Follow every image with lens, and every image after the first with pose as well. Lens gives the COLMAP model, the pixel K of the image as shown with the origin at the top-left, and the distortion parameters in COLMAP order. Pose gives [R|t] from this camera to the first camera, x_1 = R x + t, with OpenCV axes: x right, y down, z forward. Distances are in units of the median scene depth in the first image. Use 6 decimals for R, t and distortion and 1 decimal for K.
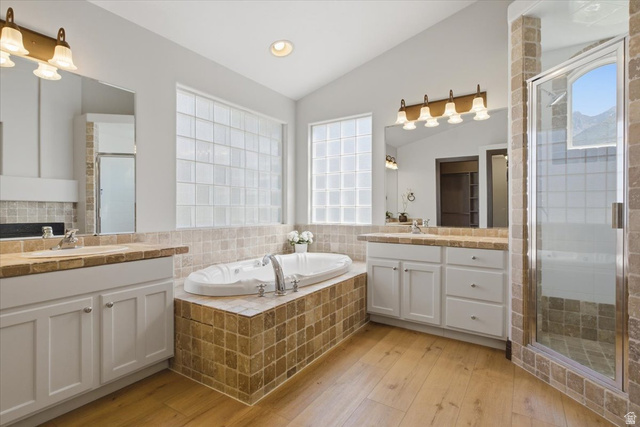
lens RADIAL K [[321.5, 0, 320.7], [0, 321.5, 211.6], [0, 0, 1]] dist [-0.000381, 0.002186]
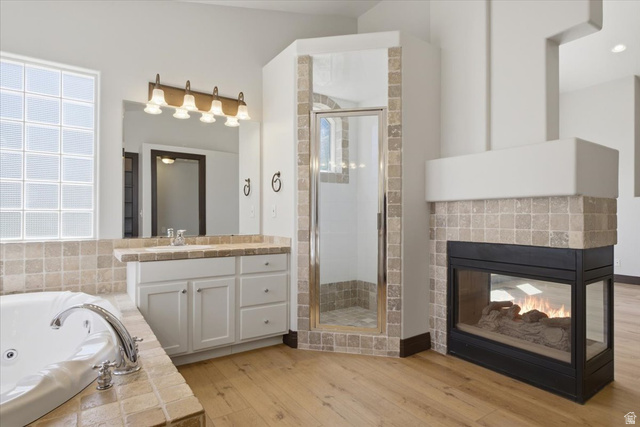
lens RADIAL K [[354.4, 0, 321.9], [0, 354.4, 215.3], [0, 0, 1]] dist [0.001030, -0.000724]
pose [[0.370127, 0.001718, 0.928980, -0.496912], [0.000036, 0.999998, -0.001864, -0.008668], [-0.928981, 0.000723, 0.370126, 0.402133]]
